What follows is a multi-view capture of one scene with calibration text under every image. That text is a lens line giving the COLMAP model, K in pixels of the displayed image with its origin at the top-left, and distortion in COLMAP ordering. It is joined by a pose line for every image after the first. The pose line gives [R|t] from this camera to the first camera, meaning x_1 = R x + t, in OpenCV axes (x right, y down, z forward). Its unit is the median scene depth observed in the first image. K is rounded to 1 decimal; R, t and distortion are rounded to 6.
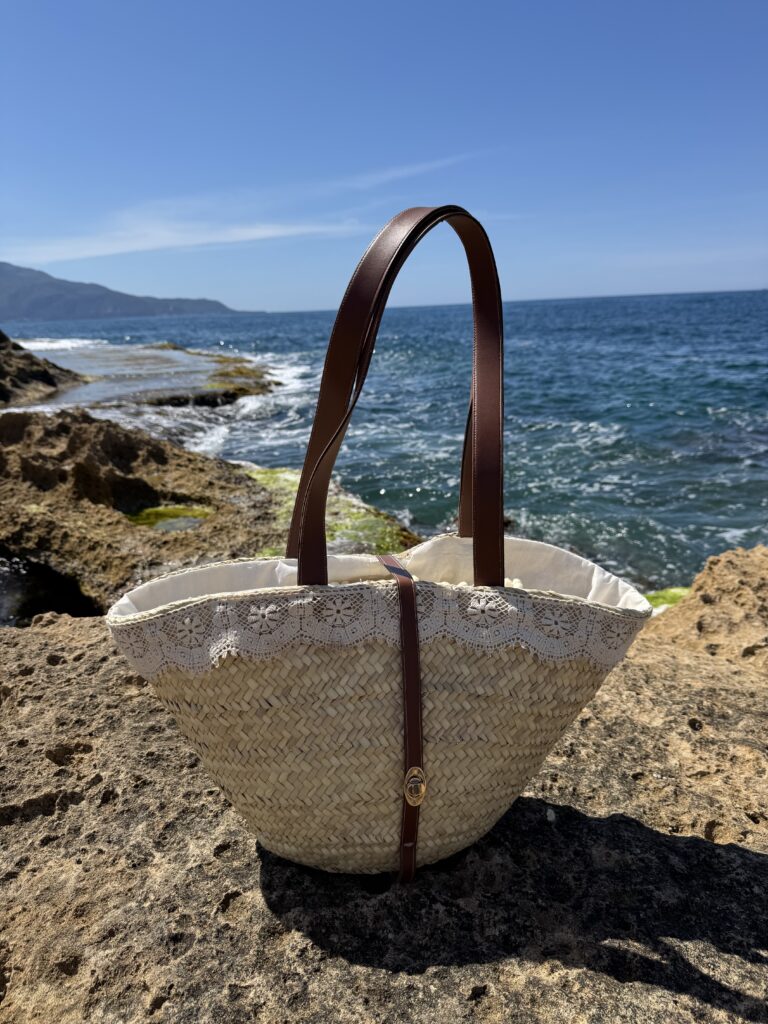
lens RADIAL K [[732.4, 0, 390.1], [0, 732.4, 503.5], [0, 0, 1]] dist [-0.003105, -0.025767]
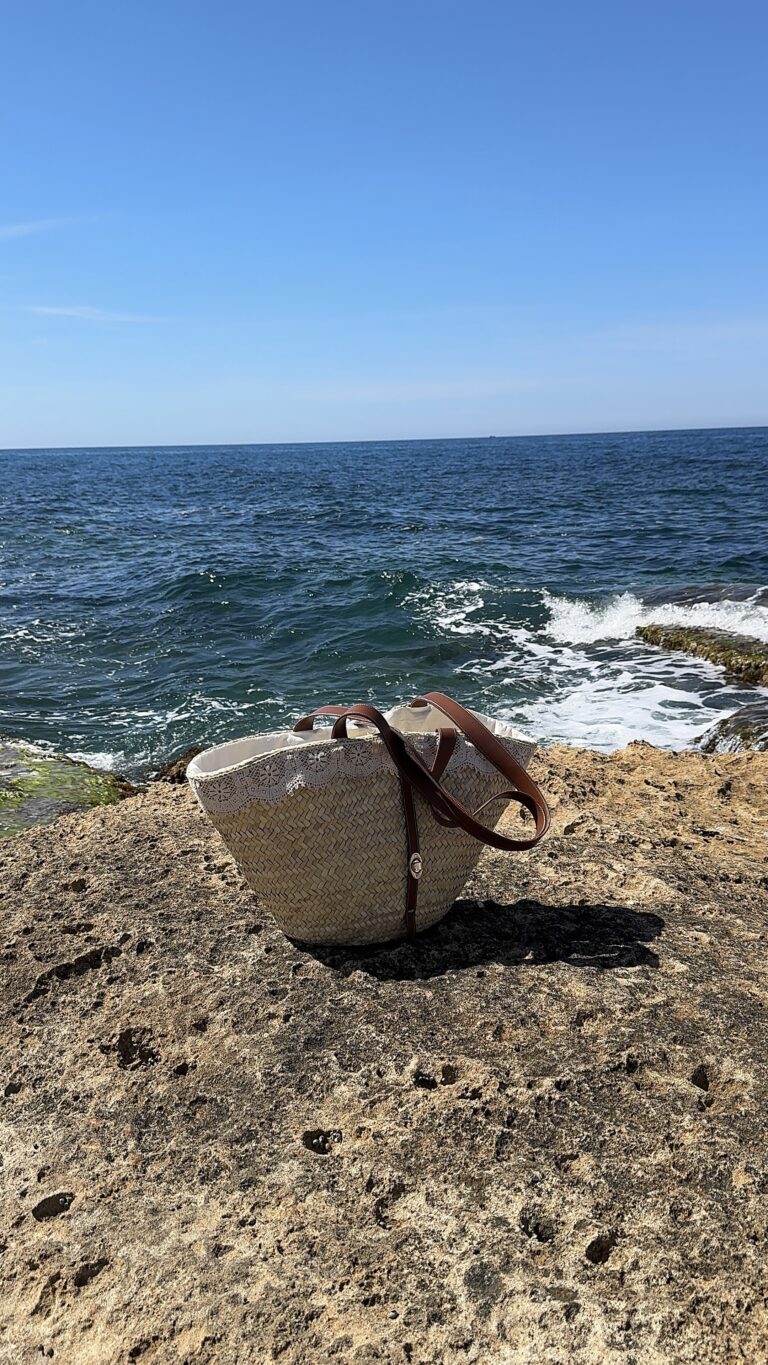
lens RADIAL K [[1158.8, 0, 387.4], [0, 1158.8, 681.4], [0, 0, 1]] dist [0.085390, 0.001007]
pose [[0.932507, -0.062173, 0.355760, -0.155279], [0.085085, 0.995163, -0.049105, 0.021922], [-0.350986, 0.076061, 0.933287, -0.227169]]
